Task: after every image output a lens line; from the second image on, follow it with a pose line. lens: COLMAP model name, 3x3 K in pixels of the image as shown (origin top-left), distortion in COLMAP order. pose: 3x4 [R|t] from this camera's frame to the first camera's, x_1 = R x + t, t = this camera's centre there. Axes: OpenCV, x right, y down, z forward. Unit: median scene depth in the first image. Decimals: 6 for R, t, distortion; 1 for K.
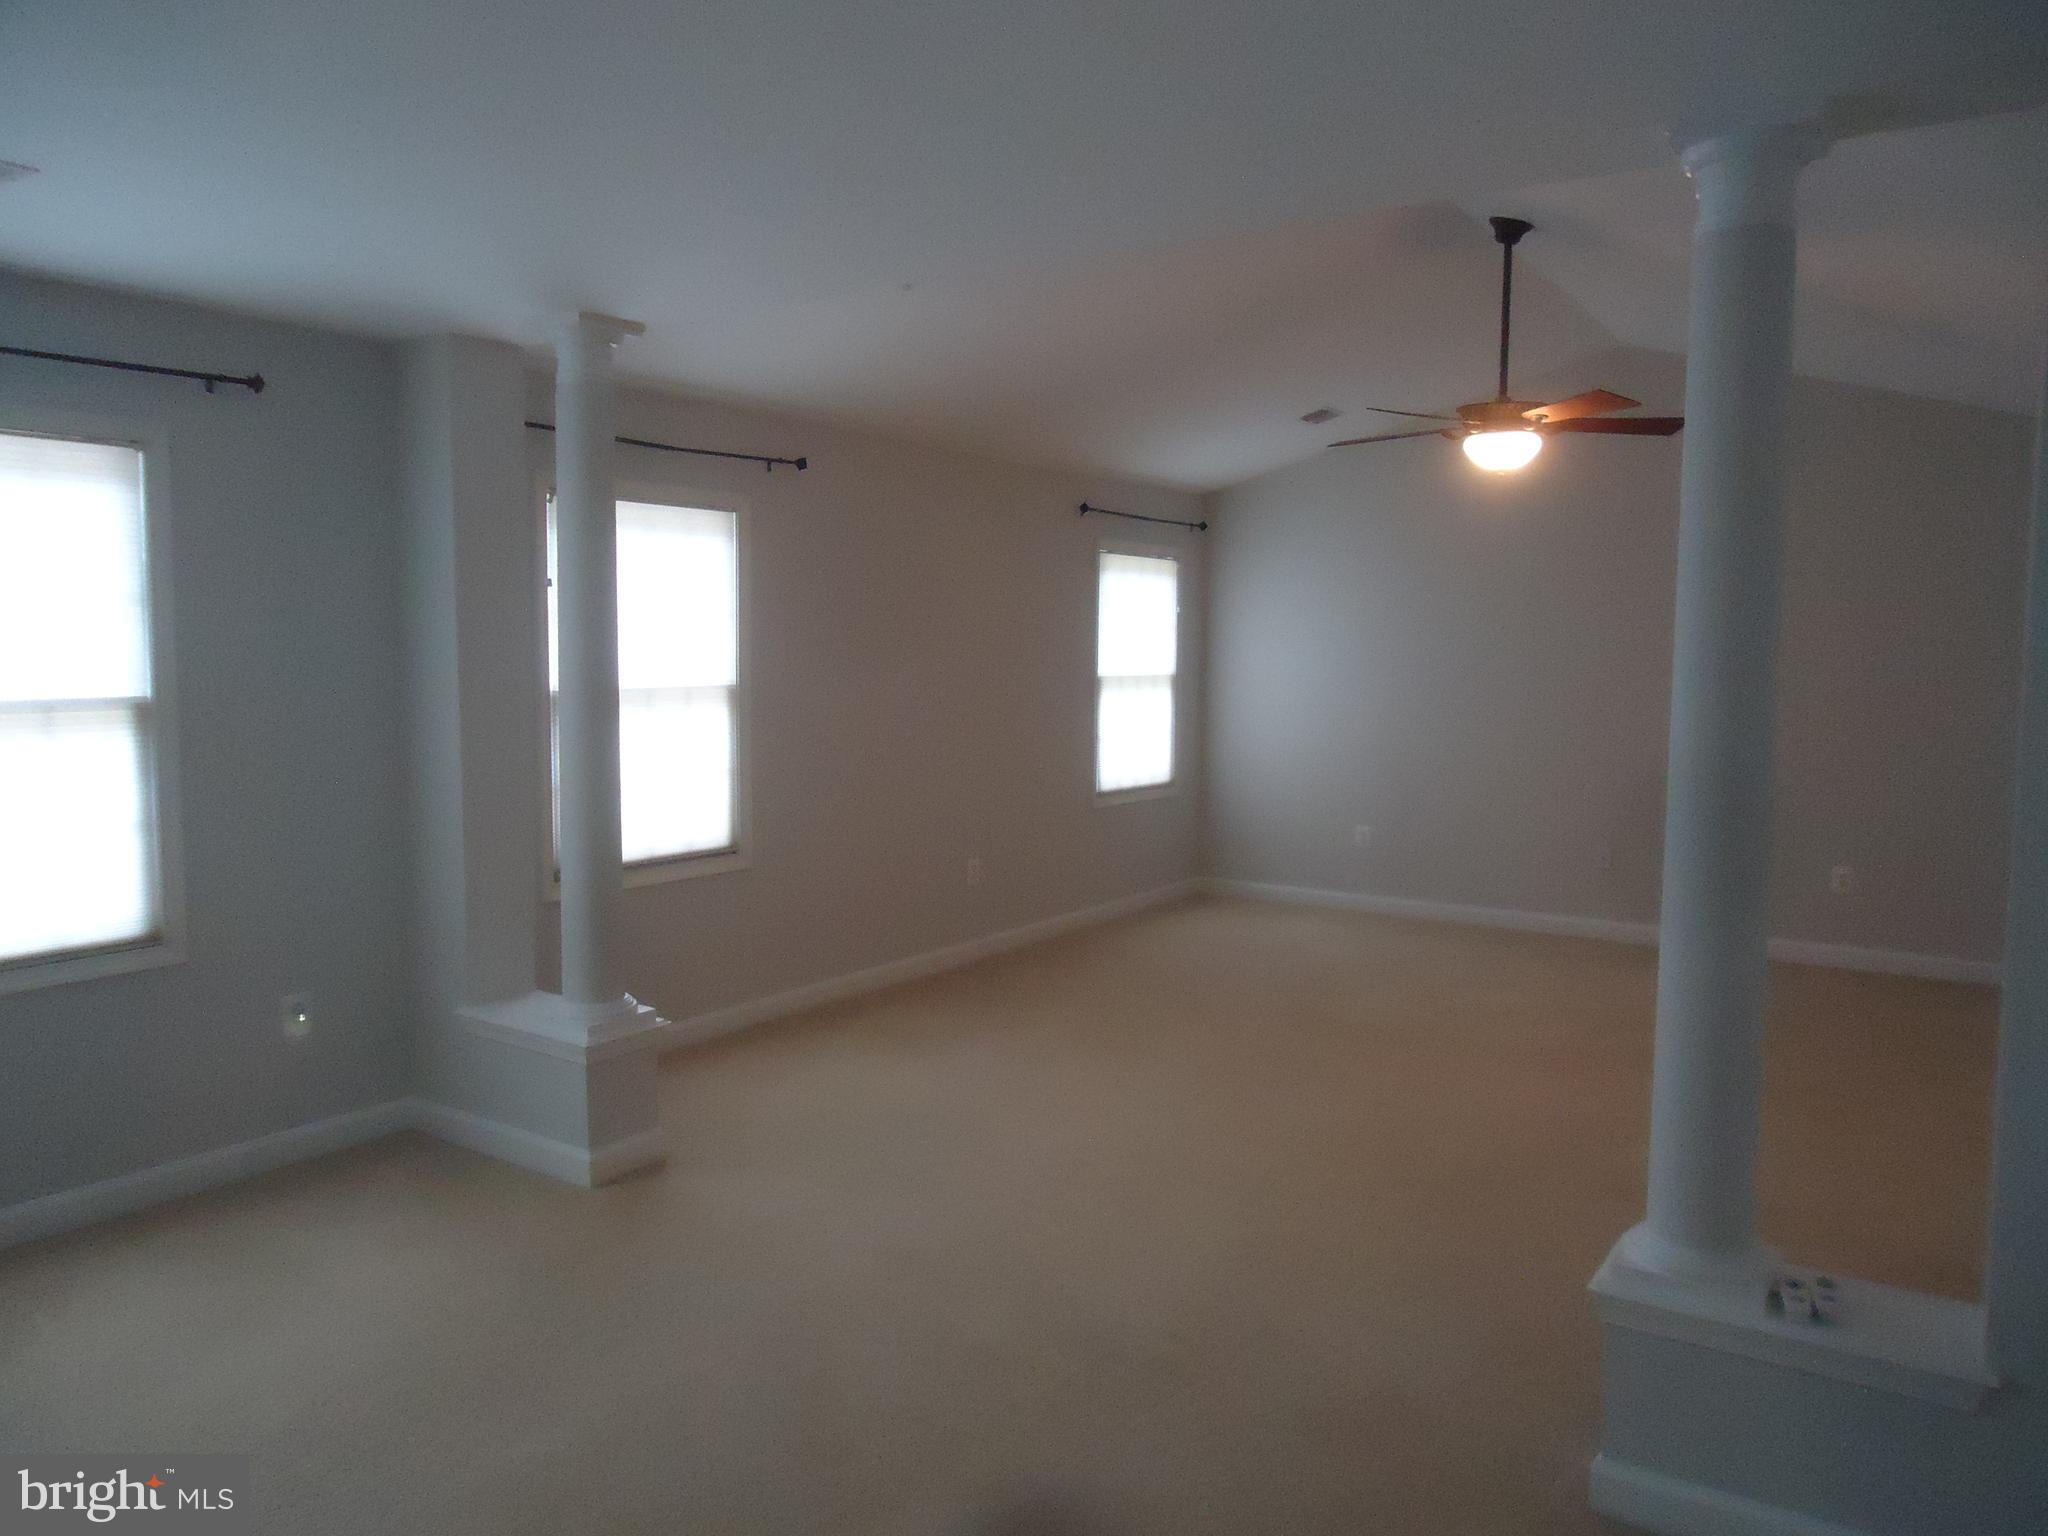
lens RADIAL K [[1477.8, 0, 1021.0], [0, 1477.8, 768.2], [0, 0, 1]] dist [-0.011655, 0.011382]
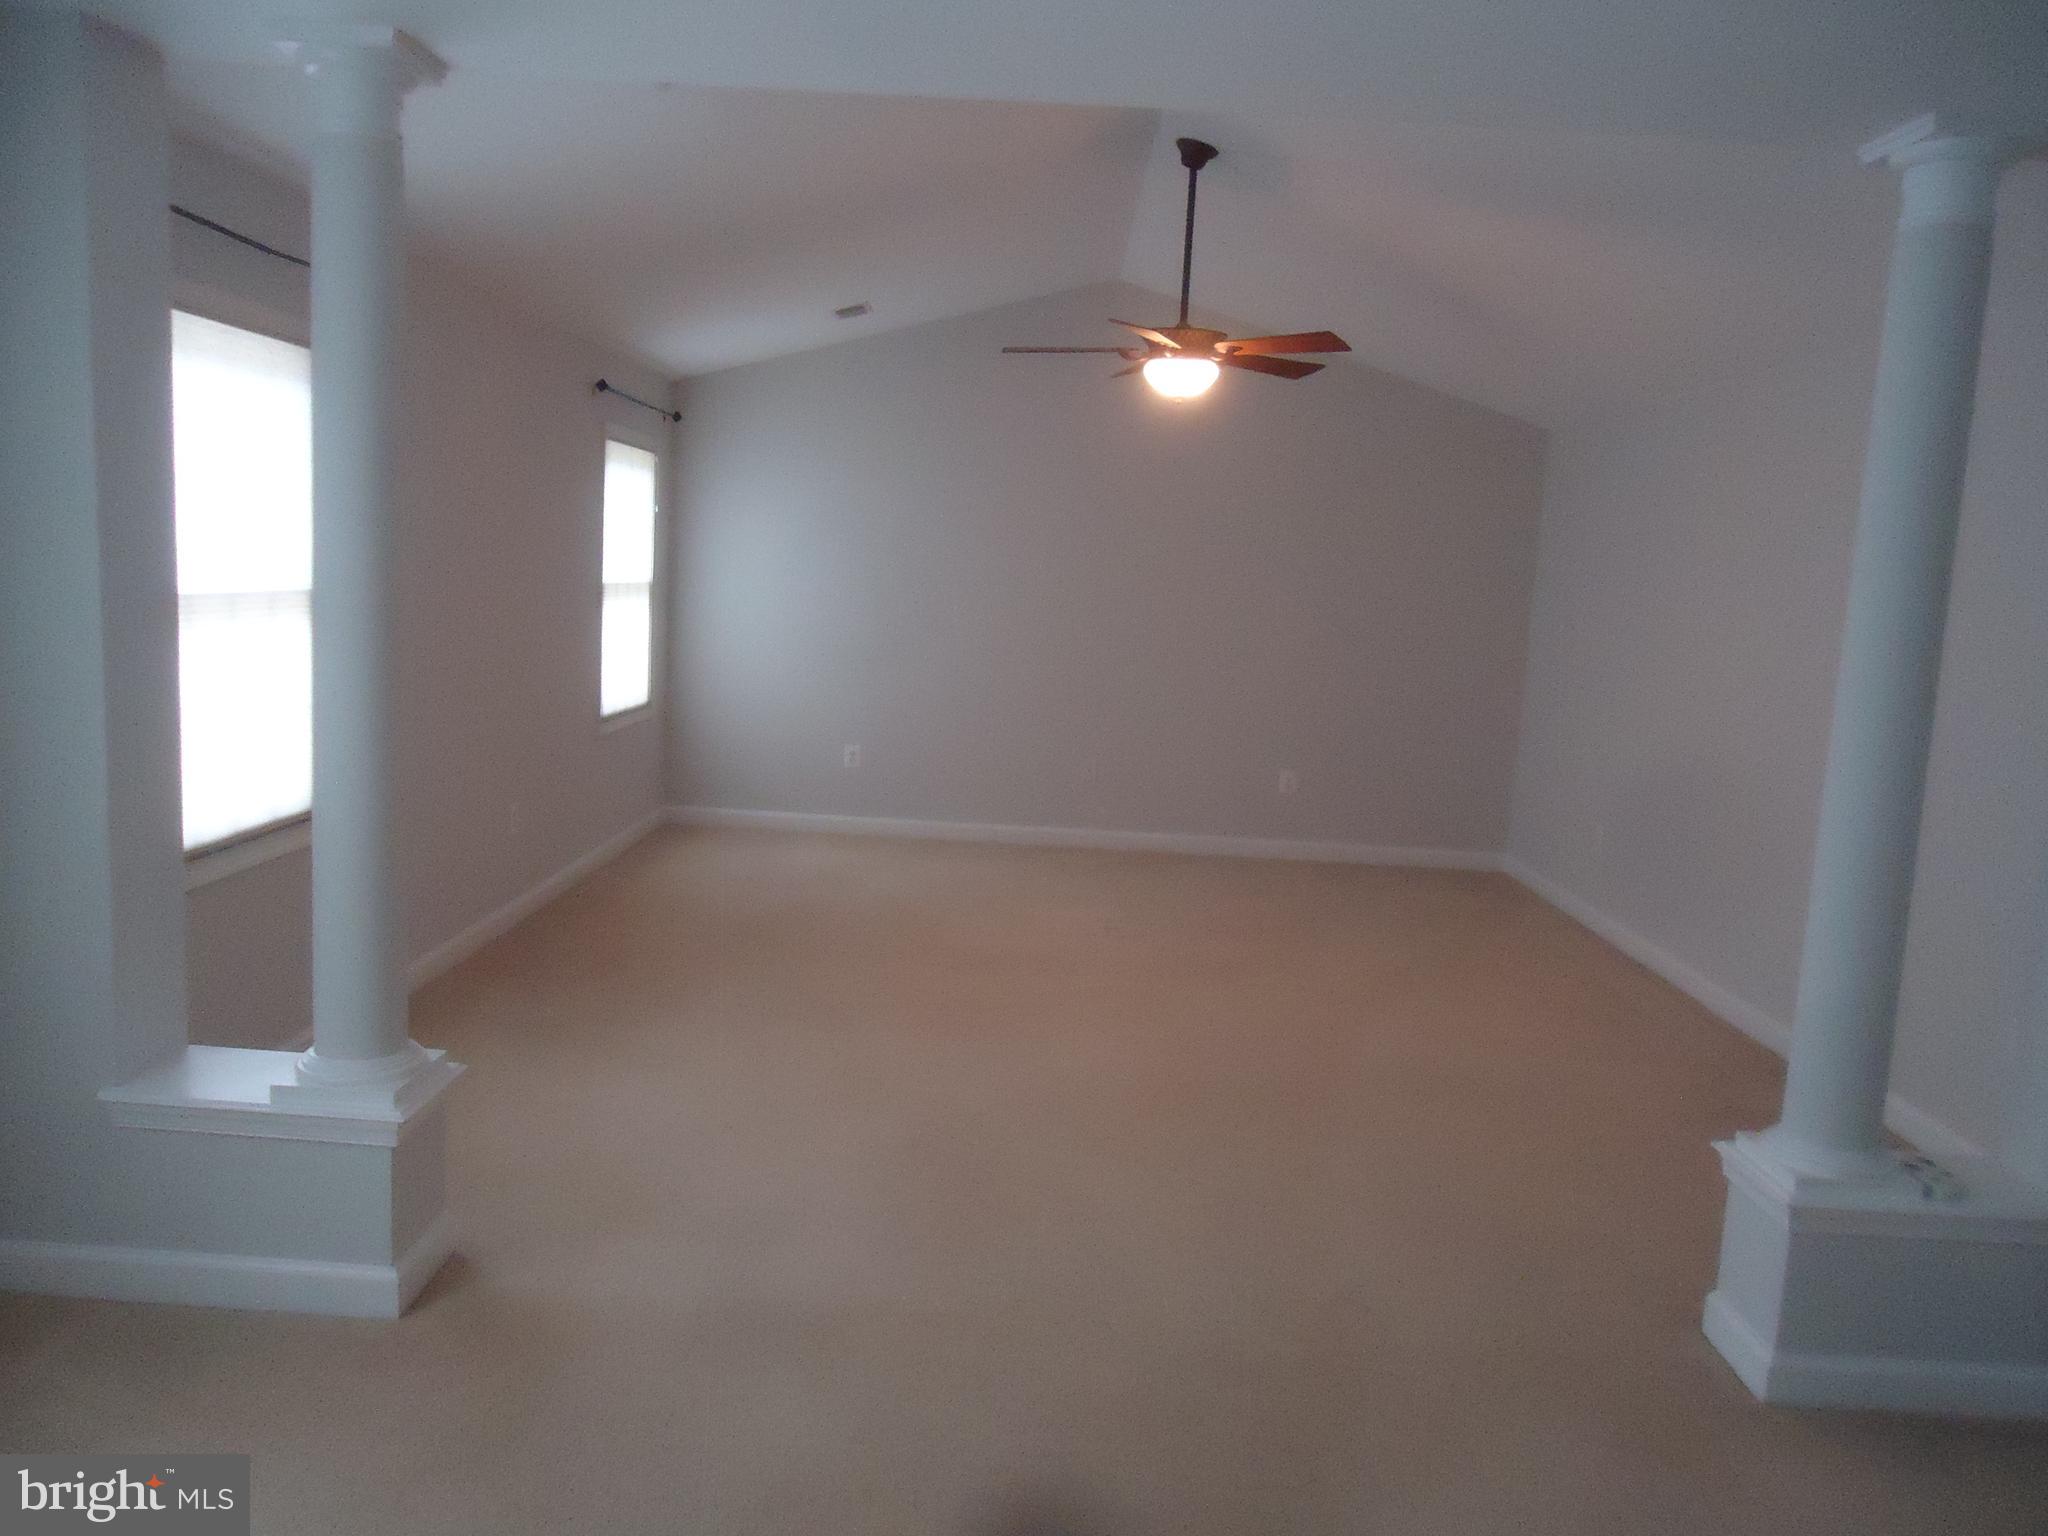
lens RADIAL K [[1477.8, 0, 1027.2], [0, 1477.8, 761.7], [0, 0, 1]] dist [-0.011655, 0.011382]
pose [[0.841713, -0.034774, 0.538804, -0.295316], [0.001096, 0.998032, 0.062700, -0.016735], [-0.539924, -0.052185, 0.840094, 0.189210]]
